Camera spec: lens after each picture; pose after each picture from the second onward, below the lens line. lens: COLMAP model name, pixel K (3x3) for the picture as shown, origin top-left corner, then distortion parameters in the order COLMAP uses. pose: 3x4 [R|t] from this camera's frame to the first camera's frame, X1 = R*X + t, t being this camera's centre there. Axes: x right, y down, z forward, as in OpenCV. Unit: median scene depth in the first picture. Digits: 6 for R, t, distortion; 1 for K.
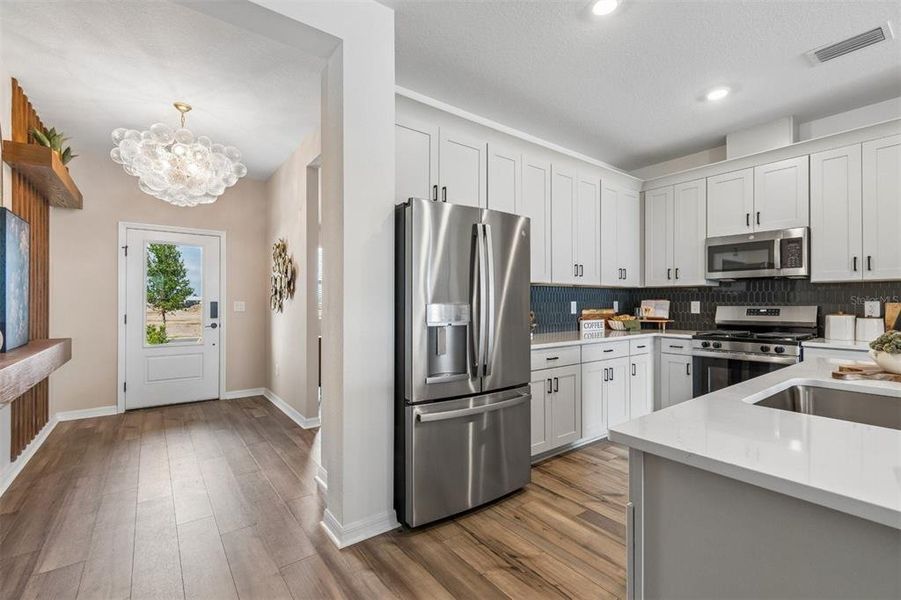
lens RADIAL K [[399.7, 0, 445.5], [0, 399.7, 300.1], [0, 0, 1]] dist [0.004109, -0.002063]
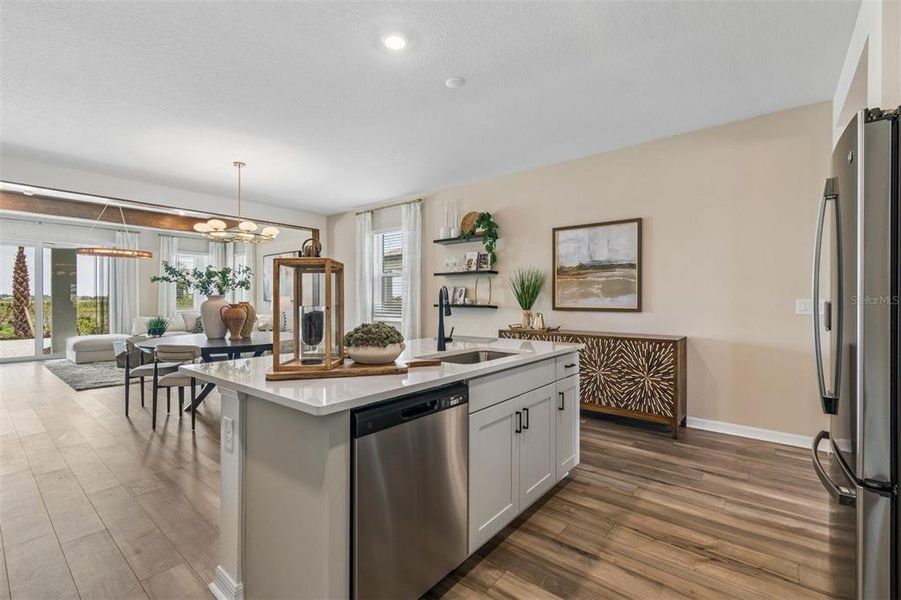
lens RADIAL K [[397.3, 0, 445.2], [0, 397.3, 301.1], [0, 0, 1]] dist [0.004875, -0.001117]
pose [[-0.971311, -0.000039, -0.237811, 0.557611], [0.000141, 1.000000, -0.000740, 0.005698], [0.237811, -0.000752, -0.971311, 0.964016]]
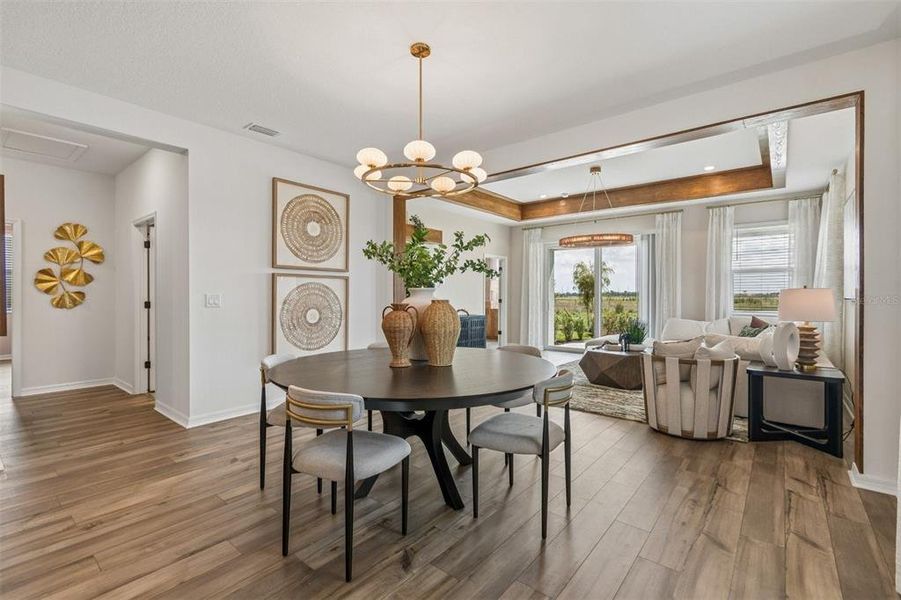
lens RADIAL K [[399.7, 0, 447.2], [0, 399.7, 299.9], [0, 0, 1]] dist [0.004109, -0.002063]
pose [[-0.237041, -0.013196, 0.971410, 0.187531], [-0.008232, 0.999899, 0.011575, -0.001478], [-0.971465, -0.005253, -0.237126, -0.348318]]
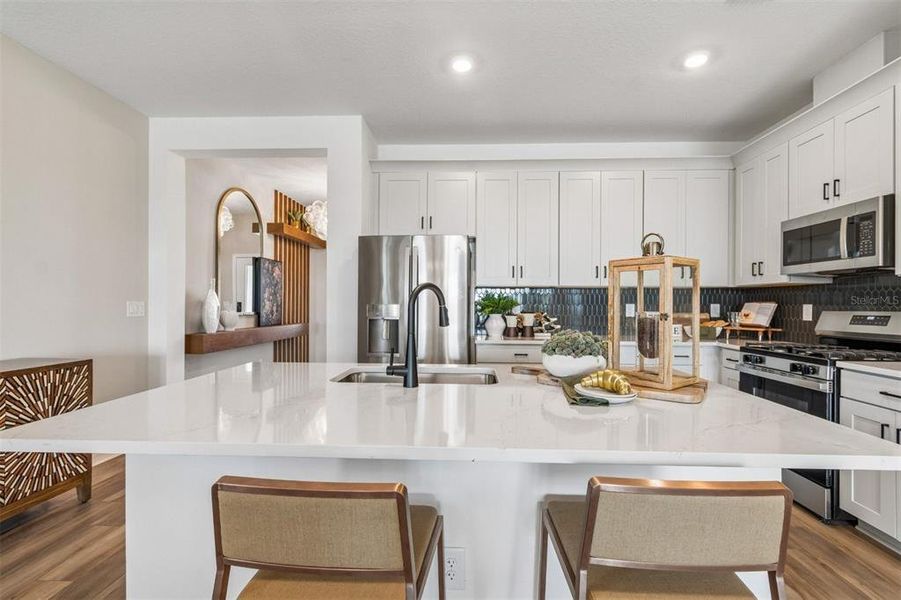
lens RADIAL K [[399.7, 0, 457.3], [0, 399.7, 304.1], [0, 0, 1]] dist [0.004109, -0.002063]
pose [[0.779118, 0.004287, -0.626863, 0.701783], [-0.002345, 0.999990, 0.003924, 0.001081], [0.626873, -0.001588, 0.779120, 0.015635]]
